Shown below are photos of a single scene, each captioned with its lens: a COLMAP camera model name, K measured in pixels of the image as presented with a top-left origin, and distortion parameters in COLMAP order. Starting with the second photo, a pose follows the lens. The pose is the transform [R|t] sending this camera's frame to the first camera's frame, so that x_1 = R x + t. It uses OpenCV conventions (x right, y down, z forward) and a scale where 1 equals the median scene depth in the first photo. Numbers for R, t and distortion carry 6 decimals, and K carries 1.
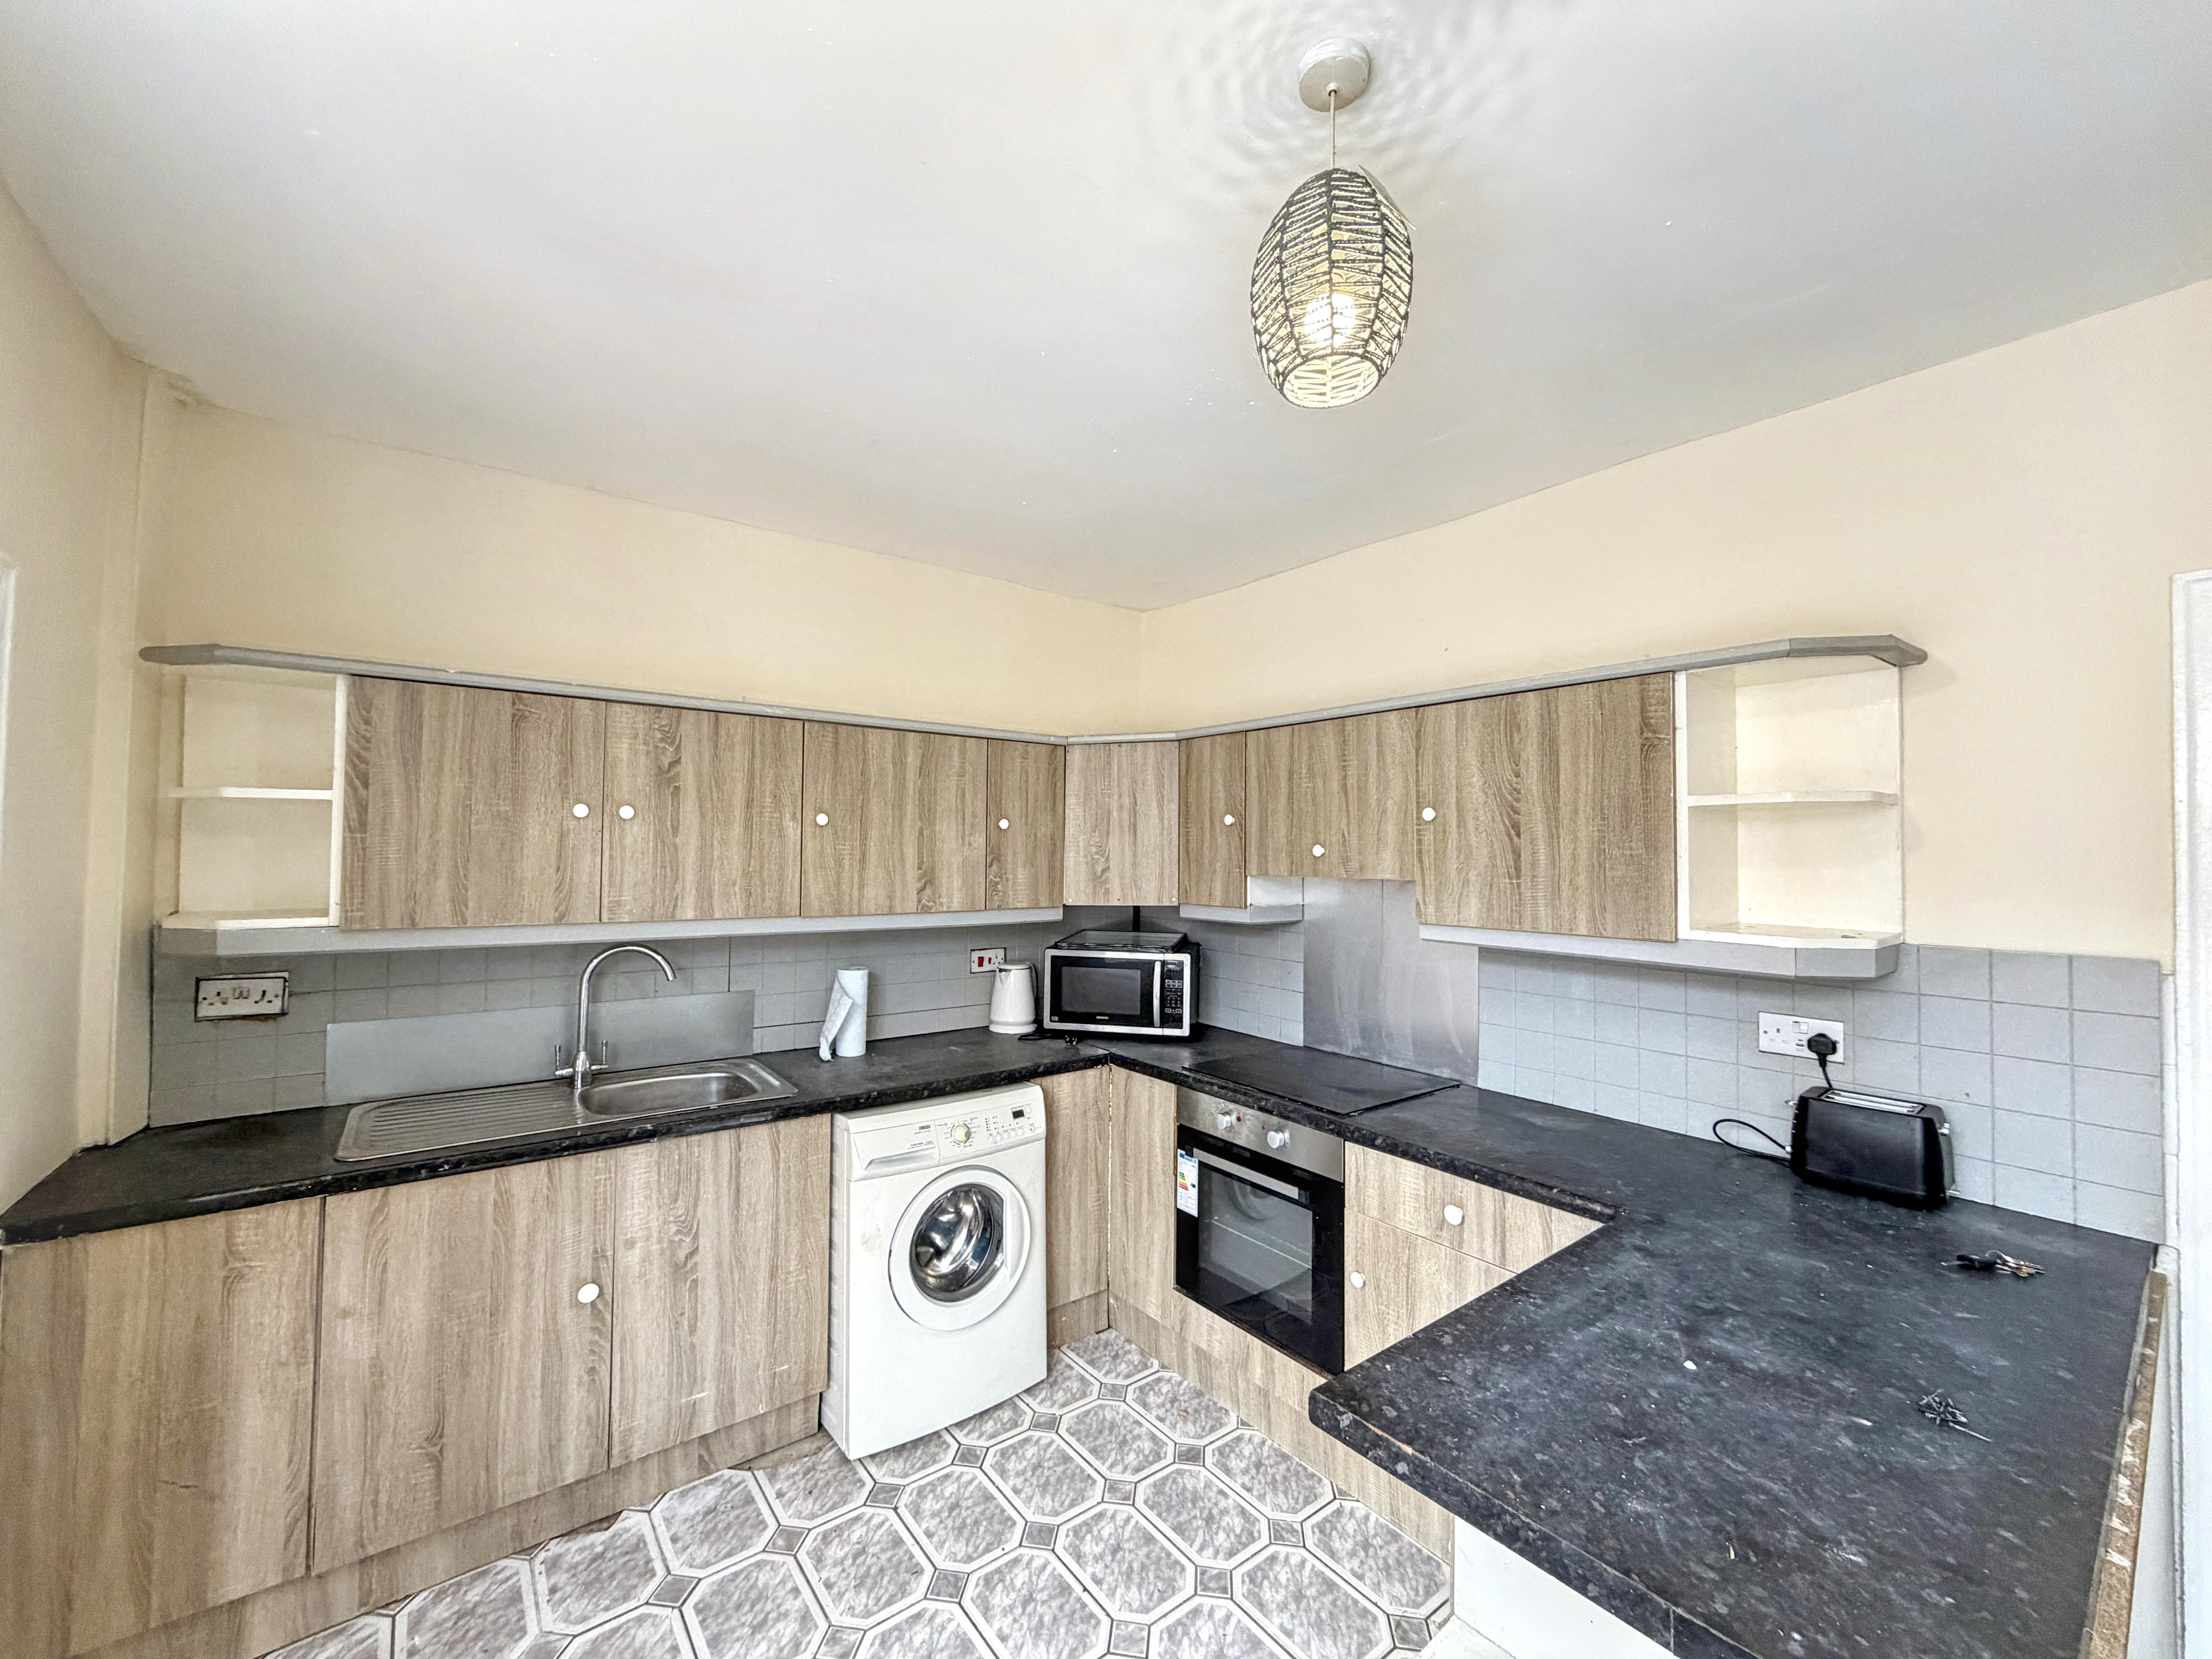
lens RADIAL K [[883.7, 0, 1098.3], [0, 883.7, 831.2], [0, 0, 1]] dist [-0.001651, 0.000123]
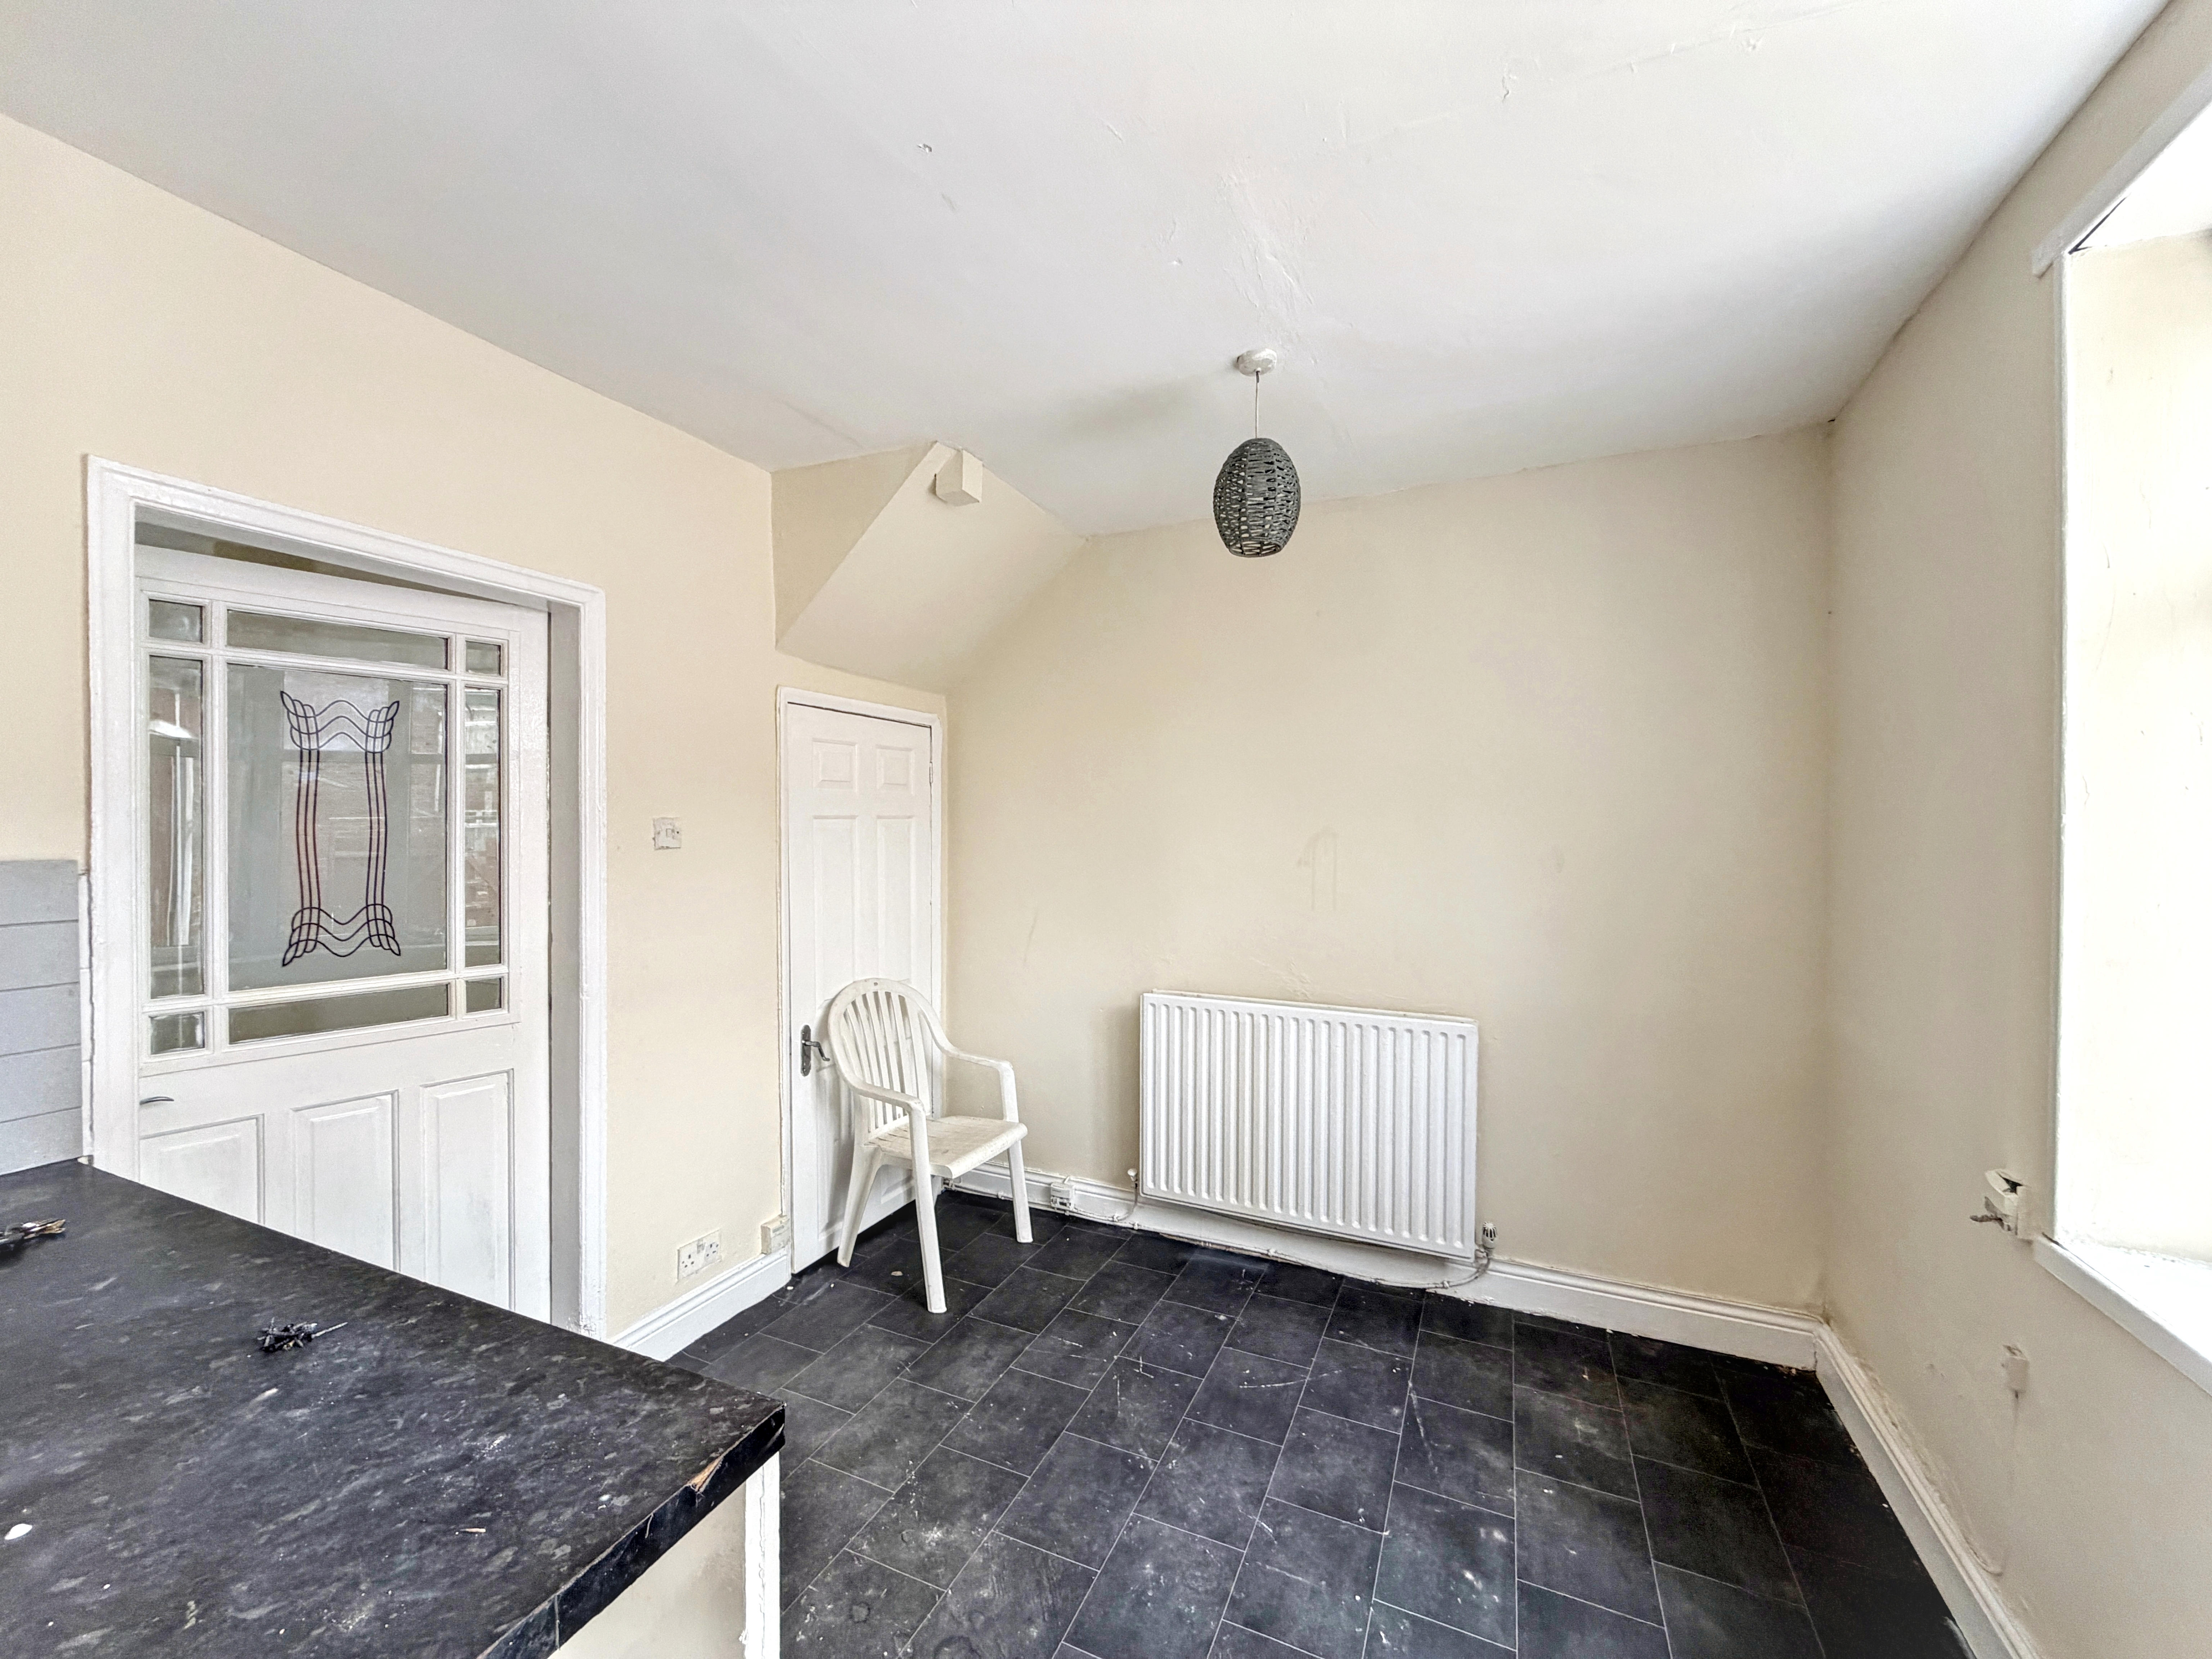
lens RADIAL K [[883.7, 0, 1098.3], [0, 883.7, 831.2], [0, 0, 1]] dist [-0.001651, 0.000123]
pose [[-0.471526, -0.019799, 0.881630, -0.101291], [-0.026685, 0.999610, 0.008176, 0.055544], [-0.881448, -0.019671, -0.471871, 0.339059]]
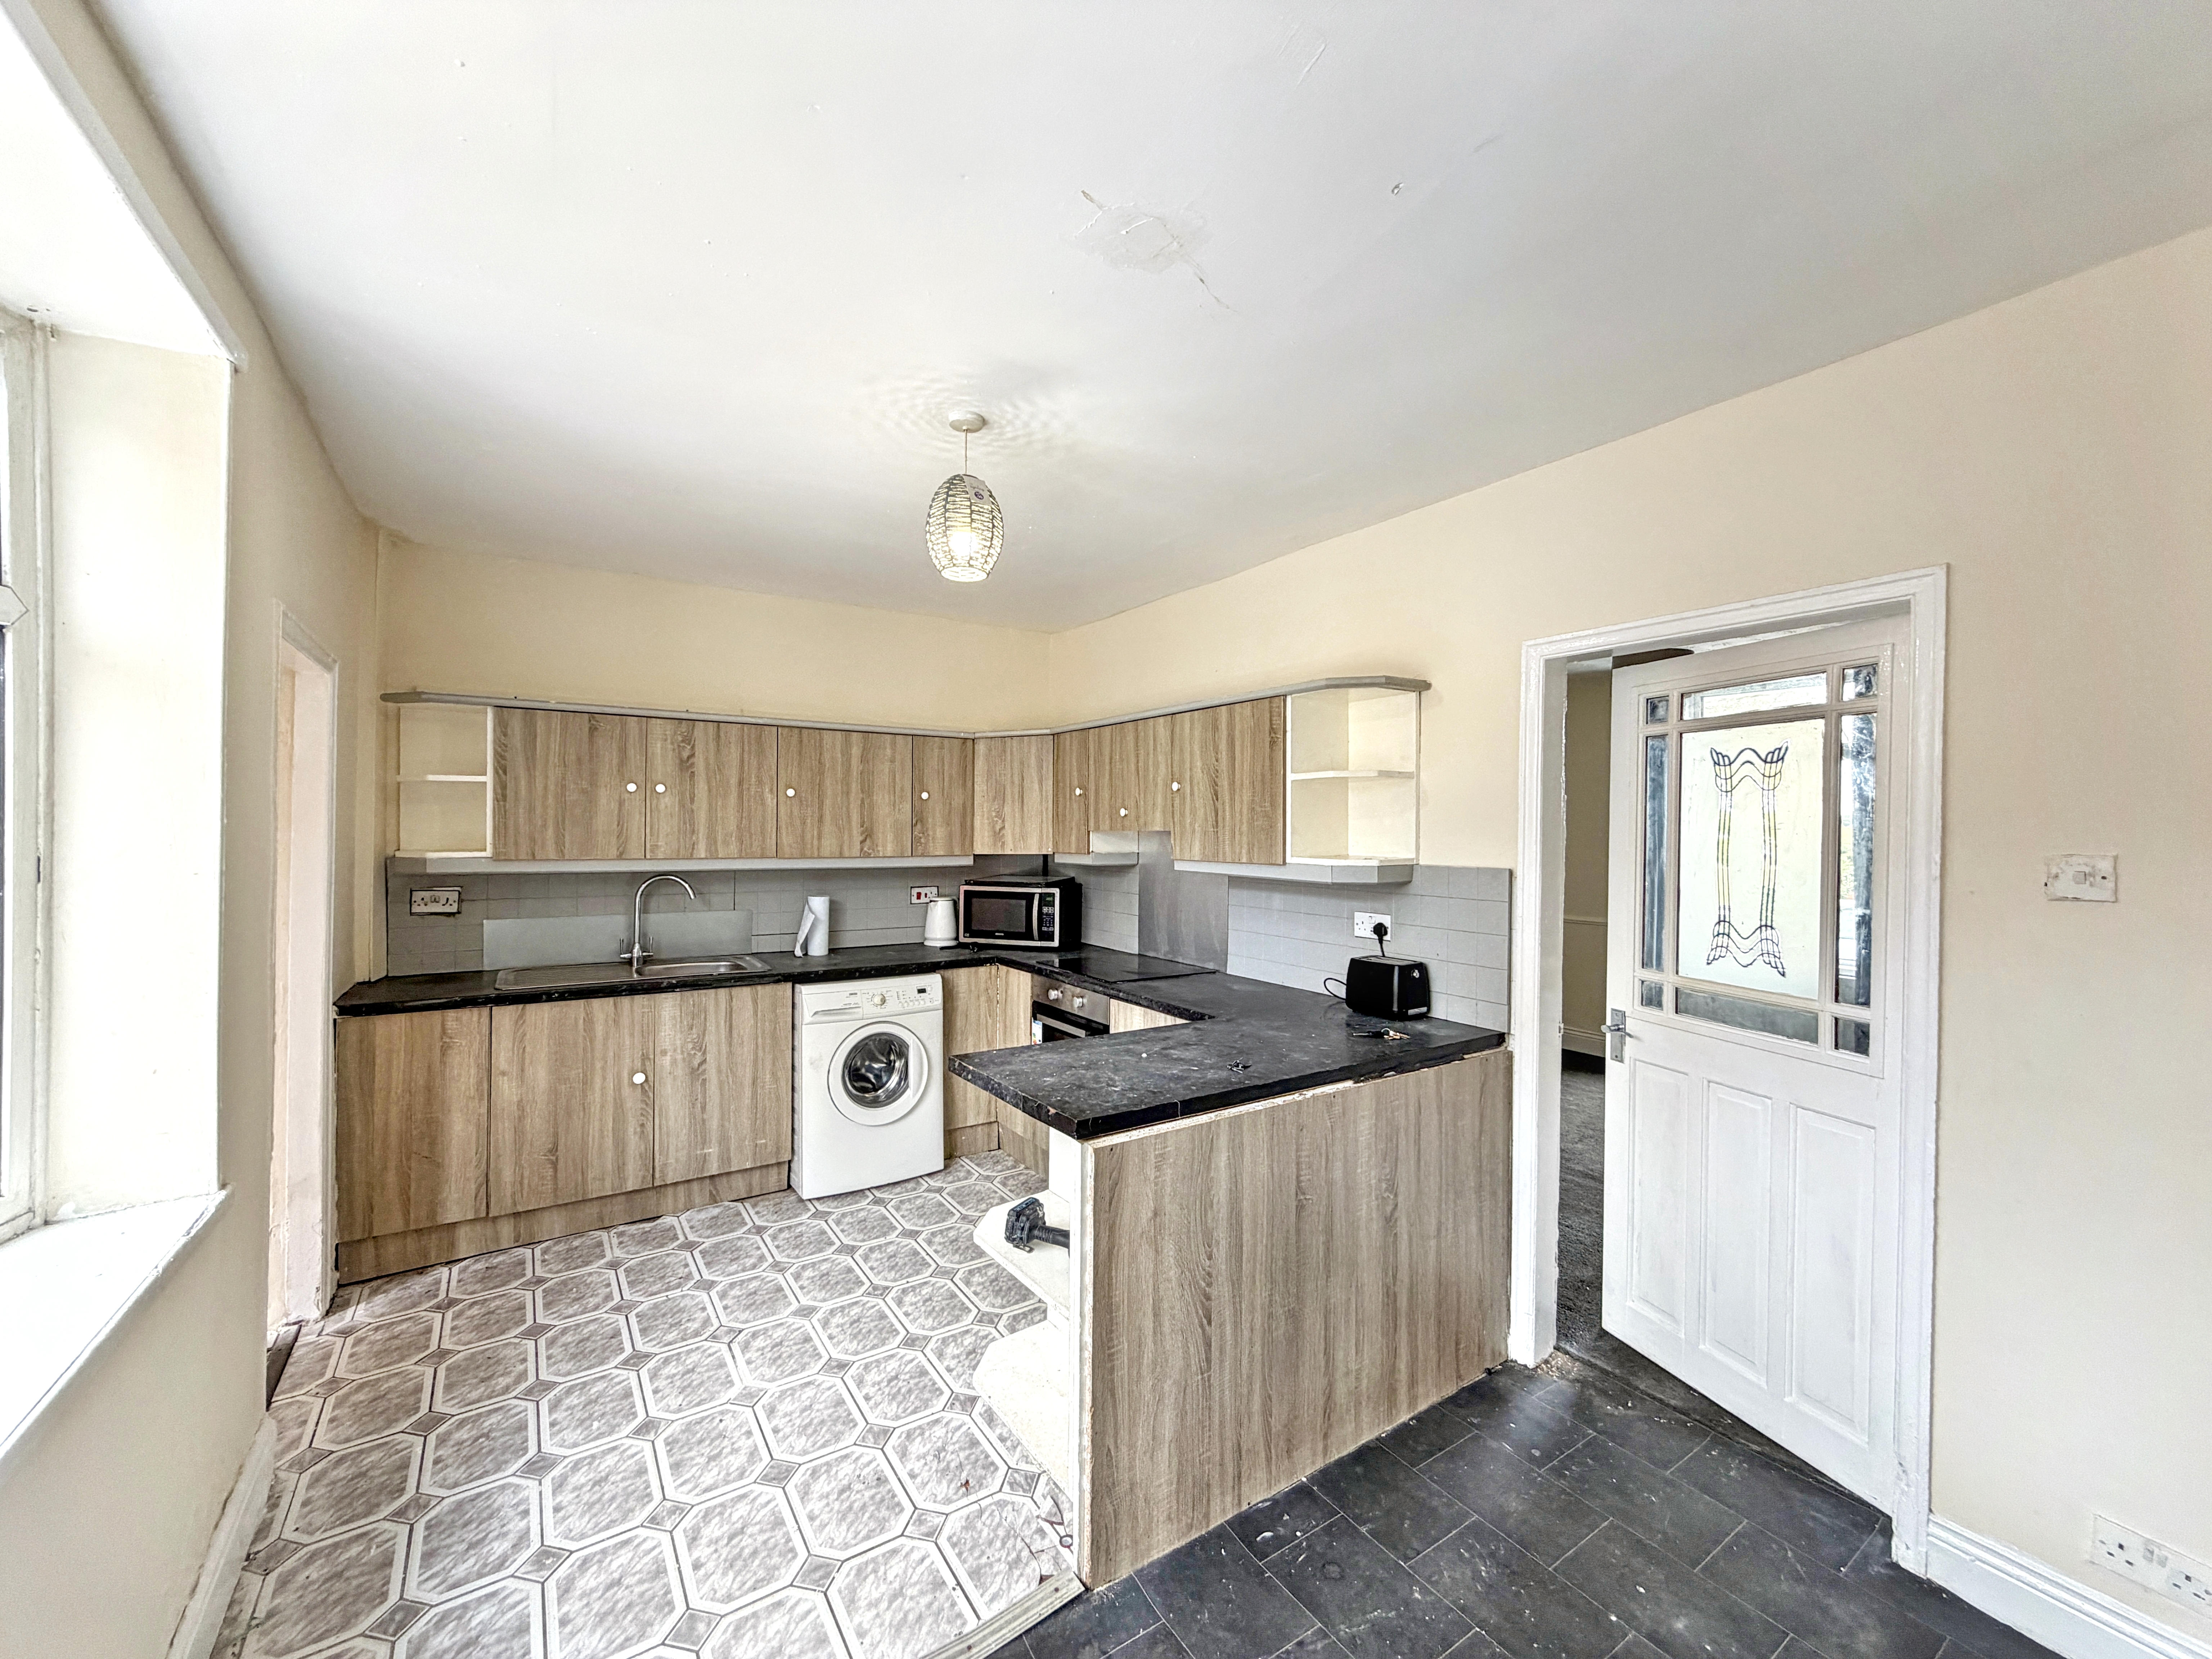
lens RADIAL K [[883.7, 0, 1098.3], [0, 883.7, 831.2], [0, 0, 1]] dist [-0.001651, 0.000123]
pose [[0.997427, -0.002581, -0.071638, 0.373957], [0.004446, 0.999655, 0.025882, 0.018450], [0.071547, -0.026134, 0.997095, -0.538991]]
